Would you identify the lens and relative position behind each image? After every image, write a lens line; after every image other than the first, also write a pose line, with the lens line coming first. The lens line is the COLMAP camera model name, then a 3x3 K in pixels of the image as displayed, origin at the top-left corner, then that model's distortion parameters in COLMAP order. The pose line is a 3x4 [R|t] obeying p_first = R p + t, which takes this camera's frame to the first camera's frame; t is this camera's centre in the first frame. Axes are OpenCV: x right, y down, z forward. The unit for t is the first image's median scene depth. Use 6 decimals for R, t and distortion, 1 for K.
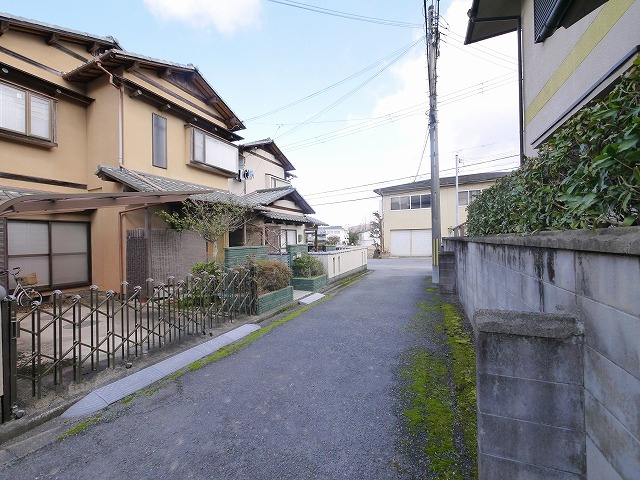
lens RADIAL K [[263.7, 0, 316.2], [0, 263.7, 240.0], [0, 0, 1]] dist [-0.008125, 0.000386]
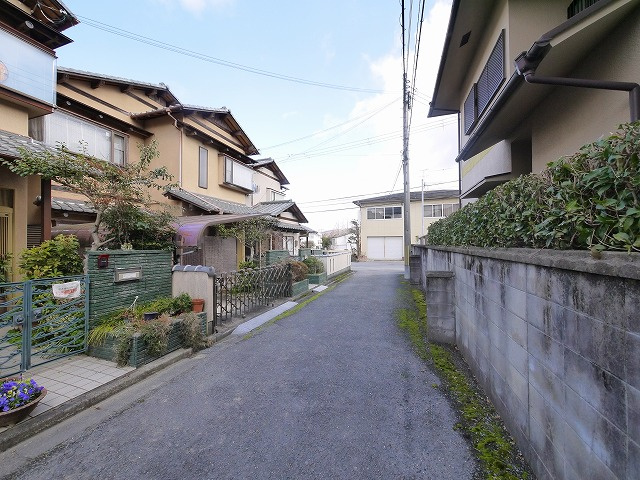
lens RADIAL K [[263.7, 0, 316.4], [0, 263.7, 239.8], [0, 0, 1]] dist [-0.008125, 0.000386]
pose [[0.994285, 0.013682, 0.105878, -0.198594], [-0.011800, 0.999761, -0.018378, -0.005921], [-0.106105, 0.017023, 0.994209, -0.384190]]
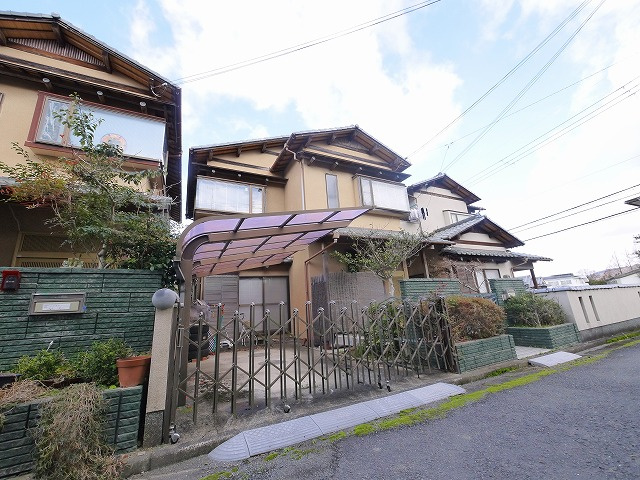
lens RADIAL K [[263.7, 0, 316.2], [0, 263.7, 239.7], [0, 0, 1]] dist [-0.008125, 0.000386]
pose [[0.777150, -0.196407, -0.597882, -0.030302], [0.050905, 0.966557, -0.251350, 0.087066], [0.627254, 0.164902, 0.761157, 0.169164]]
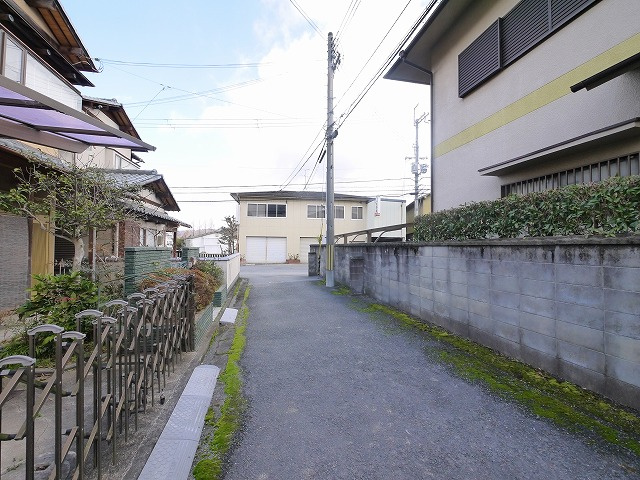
lens RADIAL K [[263.7, 0, 316.9], [0, 263.7, 239.6], [0, 0, 1]] dist [-0.008125, 0.000386]
pose [[0.804819, 0.040576, 0.592131, -0.302612], [-0.021742, 0.999006, -0.038906, 0.021263], [-0.593122, 0.018438, 0.804902, 0.224770]]
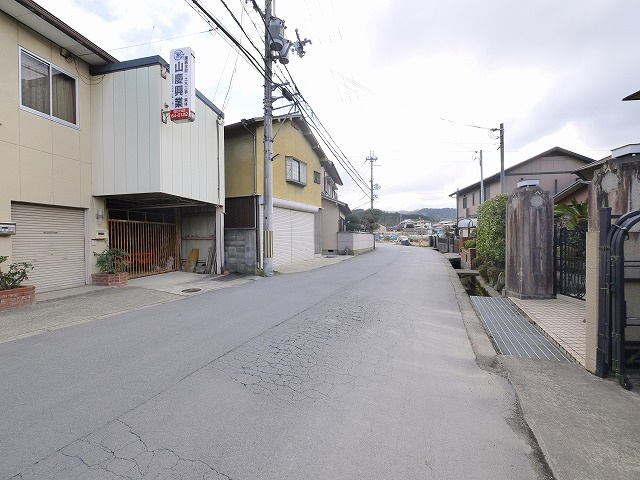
lens RADIAL K [[263.7, 0, 316.9], [0, 263.7, 239.1], [0, 0, 1]] dist [-0.008125, 0.000386]
pose [[-0.284038, 0.009386, 0.958767, 1.179663], [0.021002, 0.999773, -0.003566, 0.026686], [-0.958583, 0.019123, -0.284171, 2.207772]]
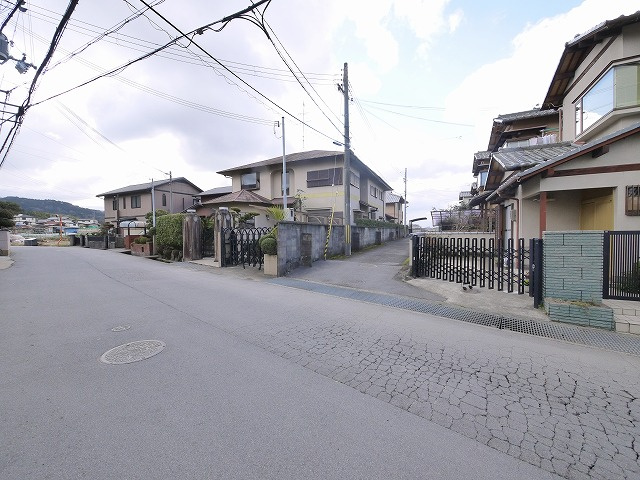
lens RADIAL K [[263.7, 0, 314.2], [0, 263.7, 237.1], [0, 0, 1]] dist [-0.008125, 0.000386]
pose [[-0.998963, 0.027069, 0.036606, 0.767180], [0.028115, 0.999202, 0.028384, 0.022519], [-0.035809, 0.029384, -0.998927, 3.389410]]
